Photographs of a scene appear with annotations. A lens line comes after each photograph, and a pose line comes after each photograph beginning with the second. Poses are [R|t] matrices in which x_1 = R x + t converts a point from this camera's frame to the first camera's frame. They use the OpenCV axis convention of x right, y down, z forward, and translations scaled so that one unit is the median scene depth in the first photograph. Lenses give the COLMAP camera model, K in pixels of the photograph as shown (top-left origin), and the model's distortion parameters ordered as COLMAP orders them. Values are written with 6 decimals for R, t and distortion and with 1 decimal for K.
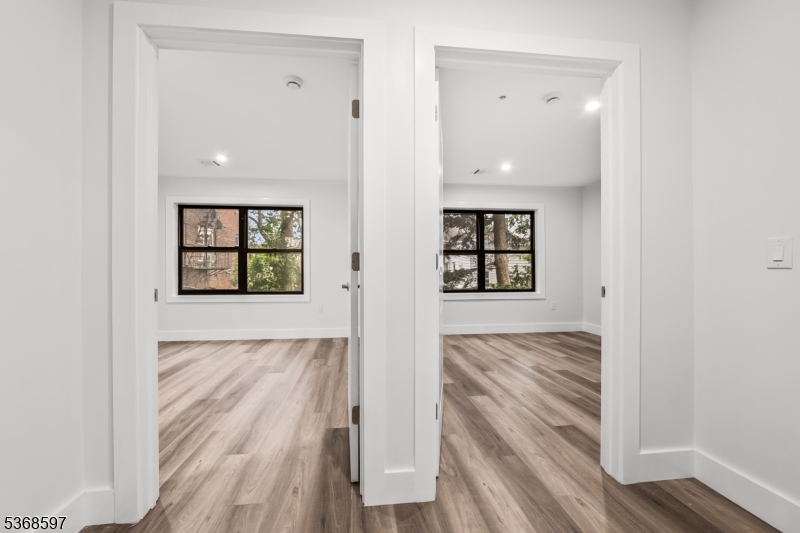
lens RADIAL K [[337.9, 0, 398.6], [0, 337.9, 273.0], [0, 0, 1]] dist [-0.001849, -0.000076]
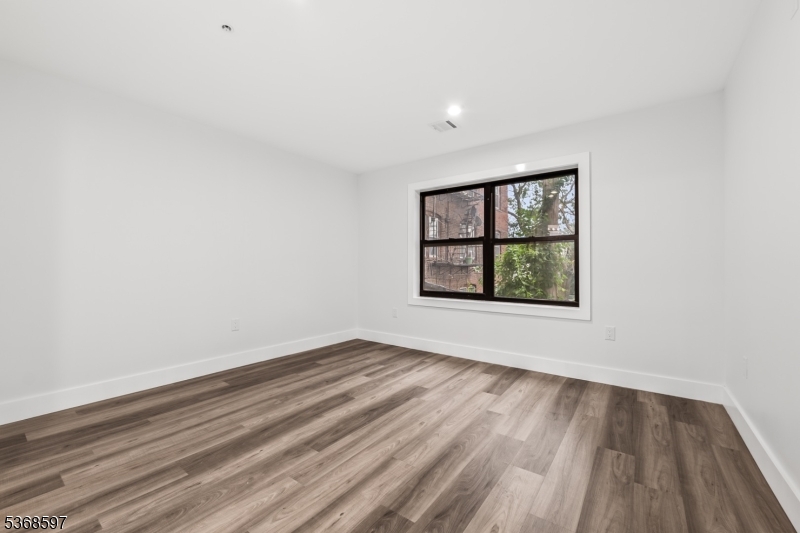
lens RADIAL K [[324.5, 0, 398.5], [0, 324.5, 264.4], [0, 0, 1]] dist [-0.002767, -0.000136]
pose [[0.728473, -0.003530, -0.685065, -0.116707], [-0.006247, 0.999911, -0.011795, -0.006719], [0.685046, 0.012873, 0.728386, 0.344846]]
